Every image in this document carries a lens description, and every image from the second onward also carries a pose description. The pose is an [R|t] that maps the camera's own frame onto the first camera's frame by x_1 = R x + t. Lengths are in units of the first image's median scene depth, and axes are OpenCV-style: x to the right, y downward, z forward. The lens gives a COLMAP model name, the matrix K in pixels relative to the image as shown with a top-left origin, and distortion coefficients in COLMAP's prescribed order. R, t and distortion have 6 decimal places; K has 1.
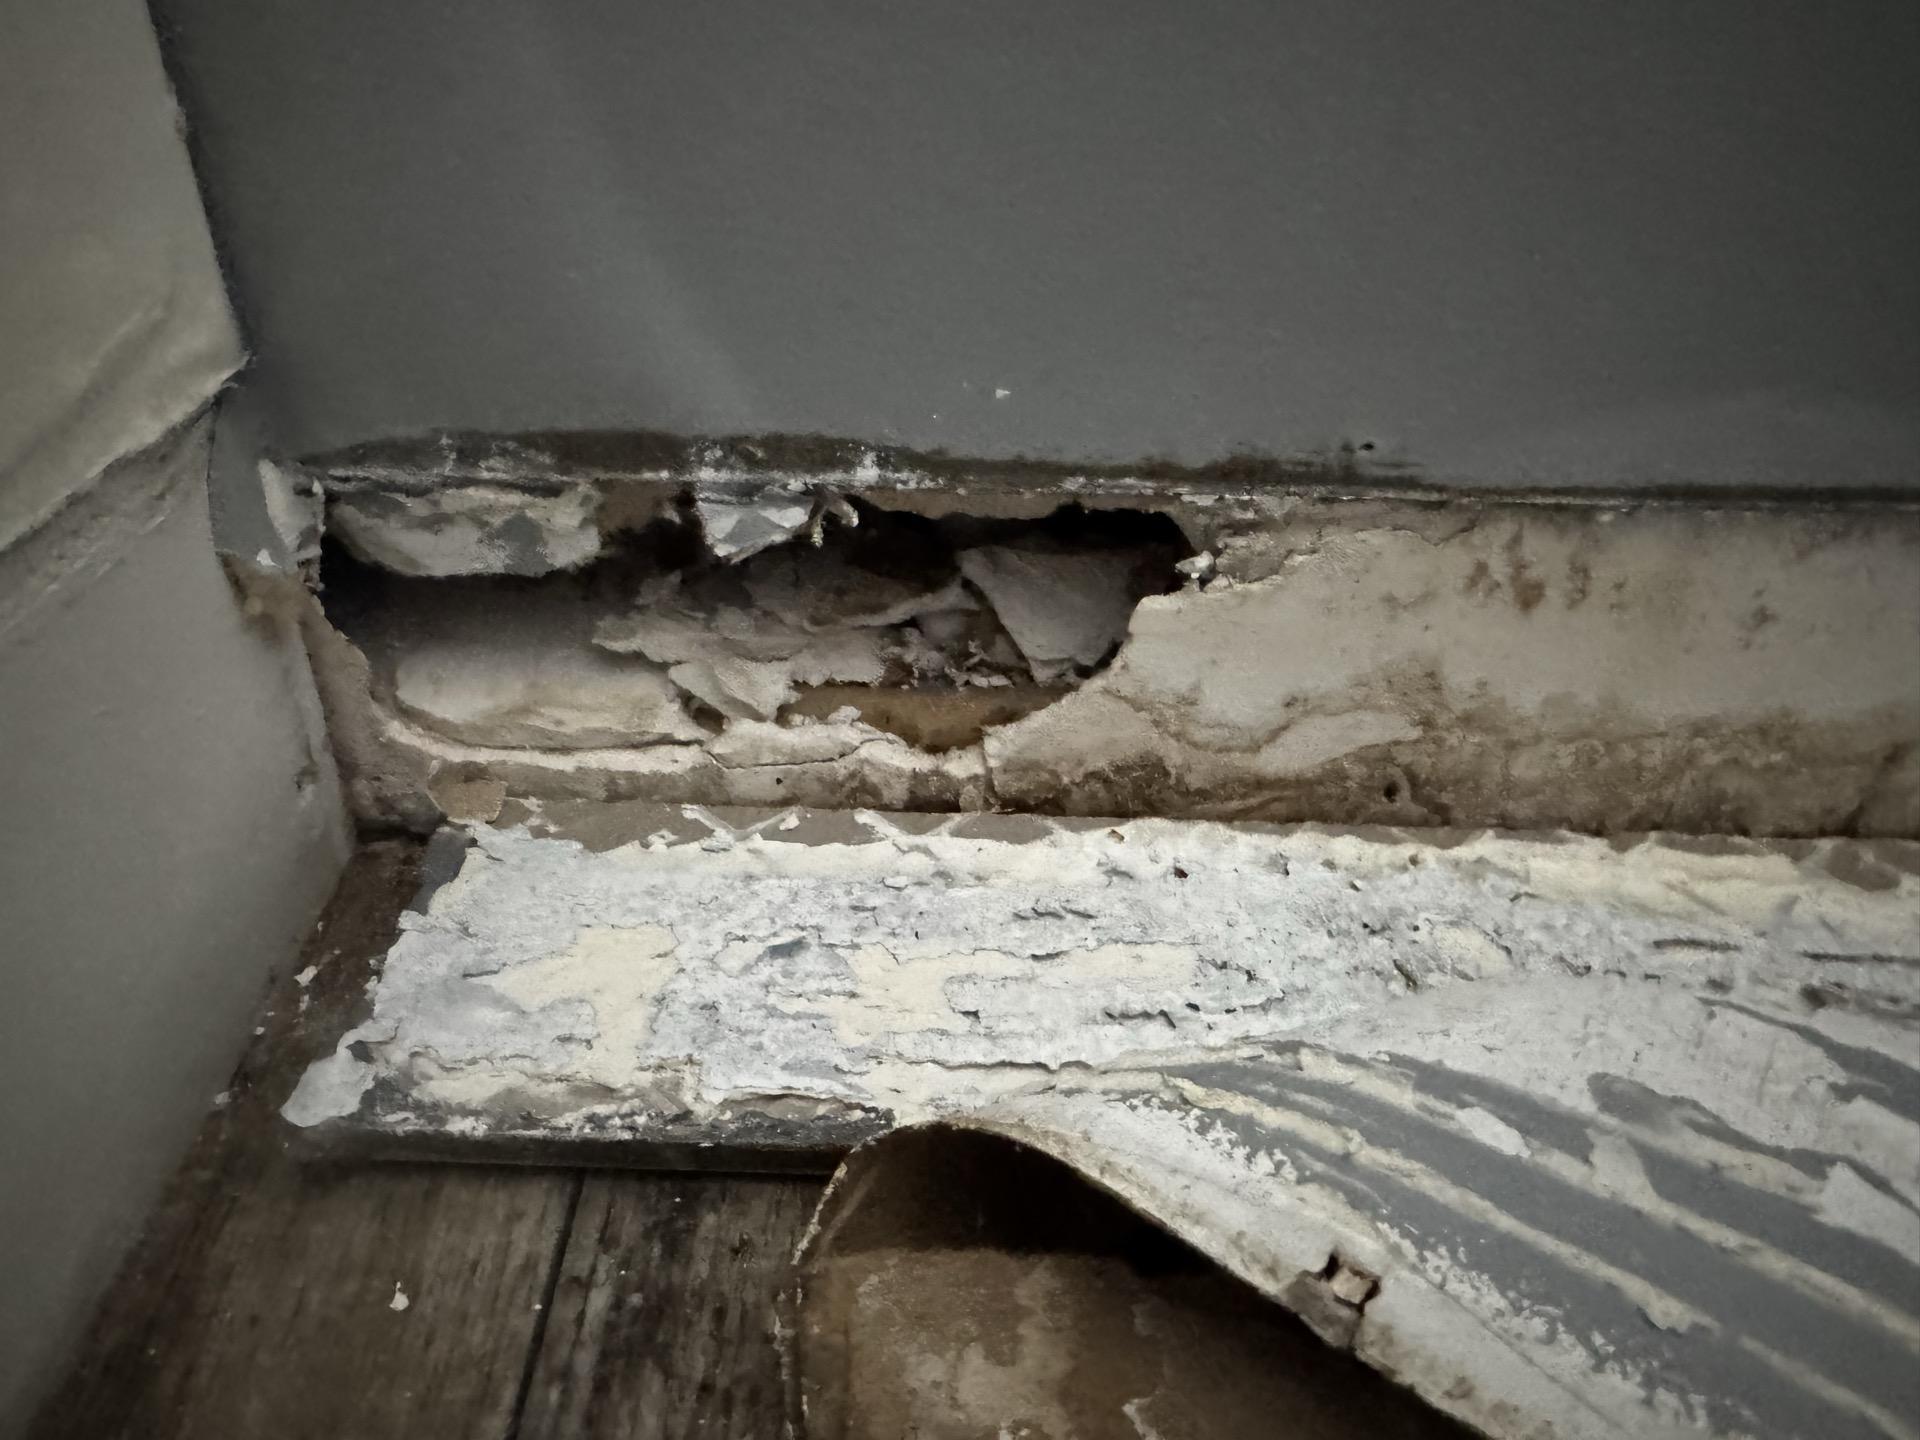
lens RADIAL K [[1359.6, 0, 951.8], [0, 1359.6, 720.4], [0, 0, 1]] dist [-0.010894, -0.000687]
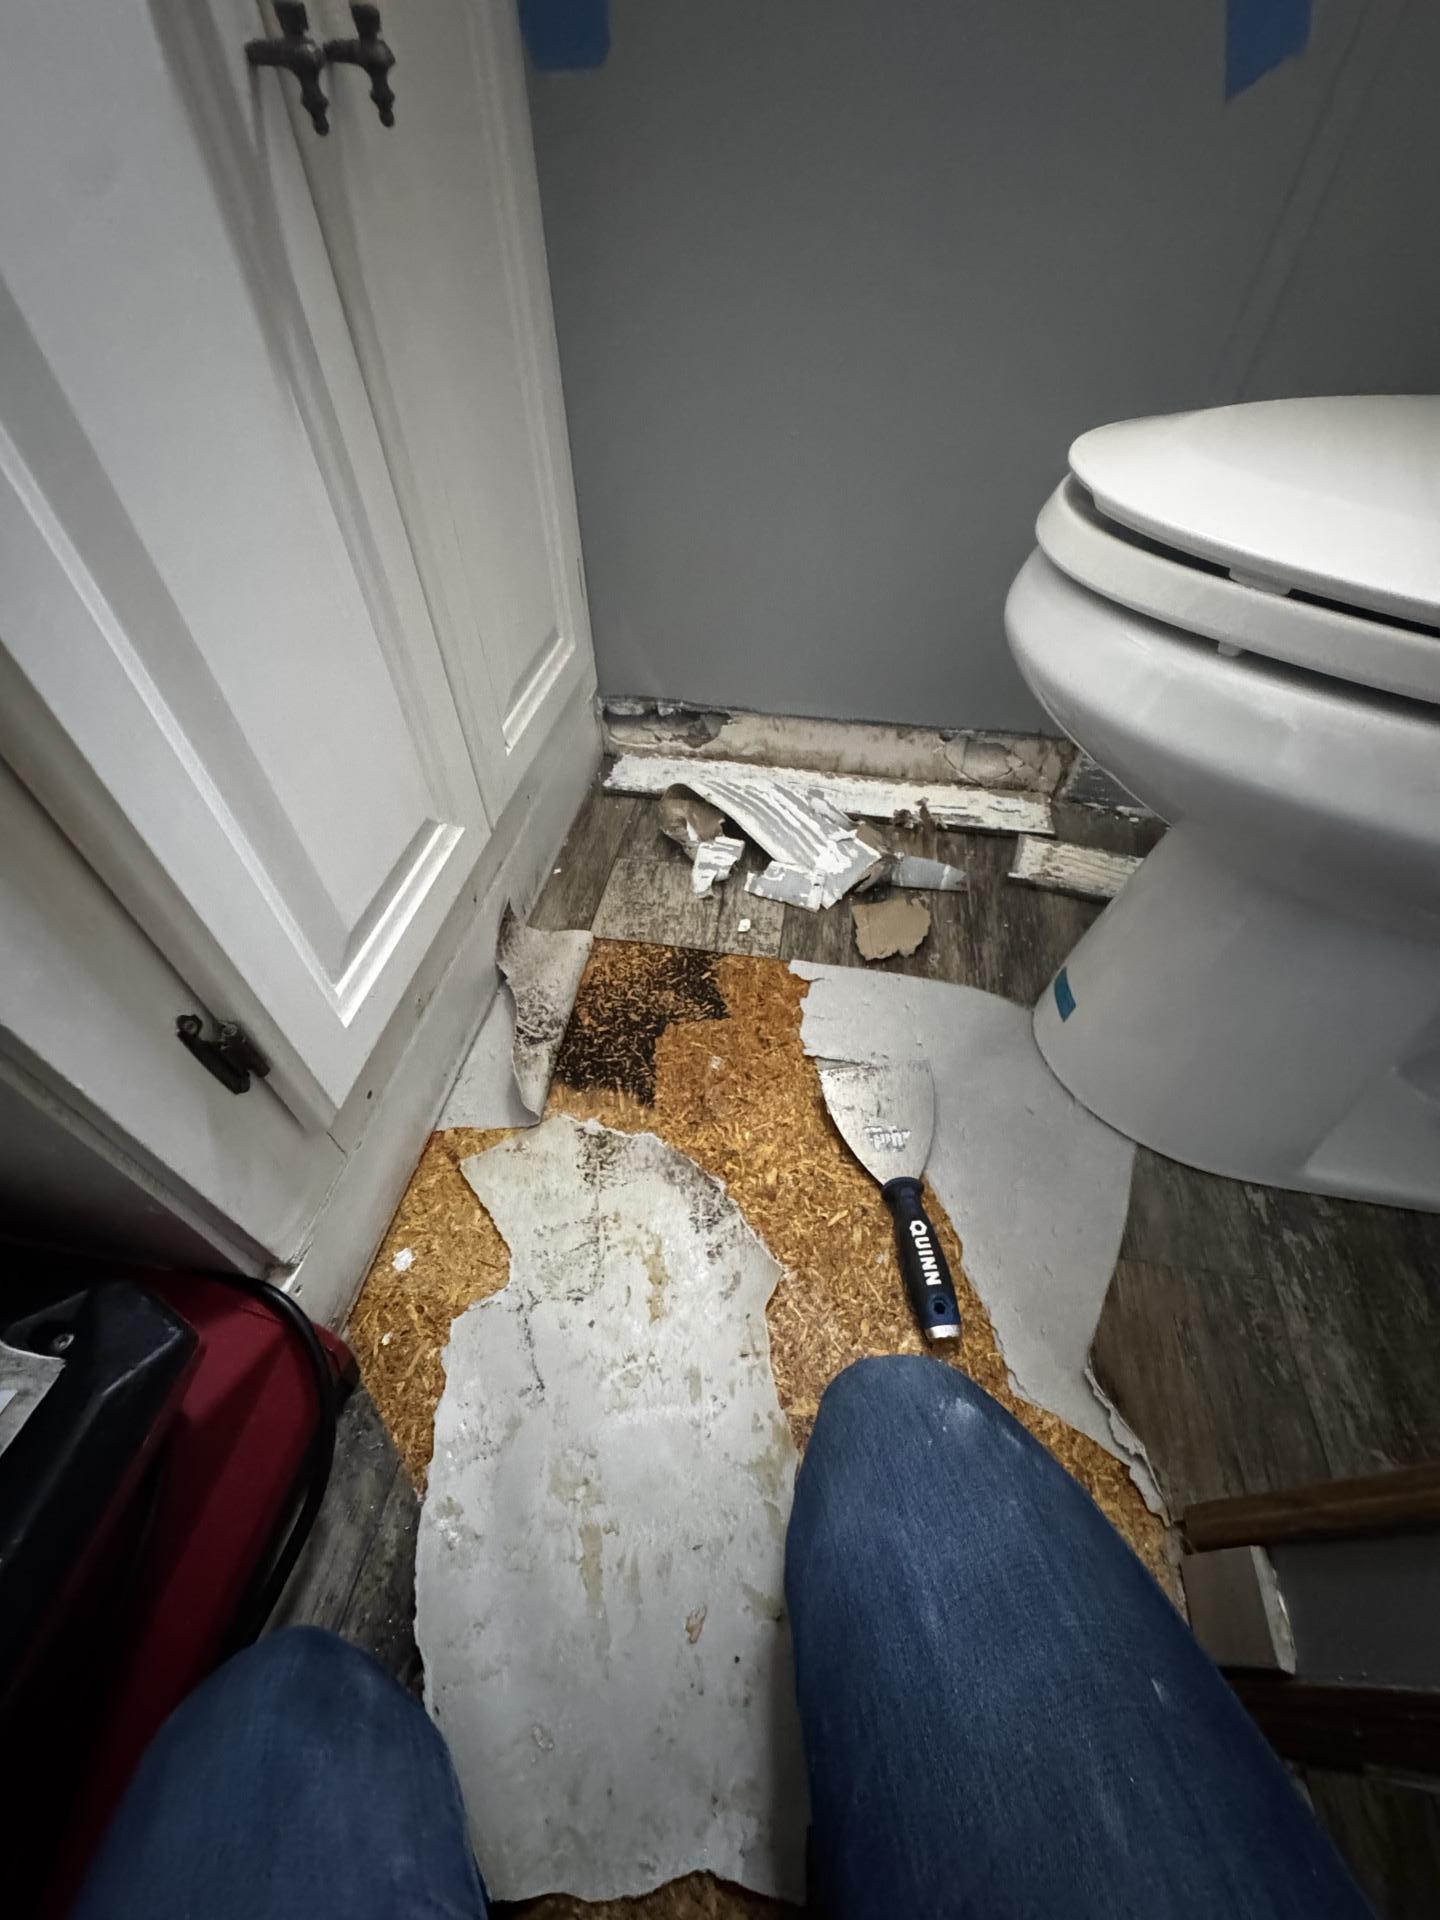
lens RADIAL K [[773.4, 0, 724.0], [0, 773.4, 948.2], [0, 0, 1]] dist [-0.001265, -0.000008]
pose [[0.988159, 0.102393, -0.114266, 0.664748], [-0.073615, 0.969821, 0.232439, 0.084455], [0.134617, -0.221275, 0.965876, -2.794818]]
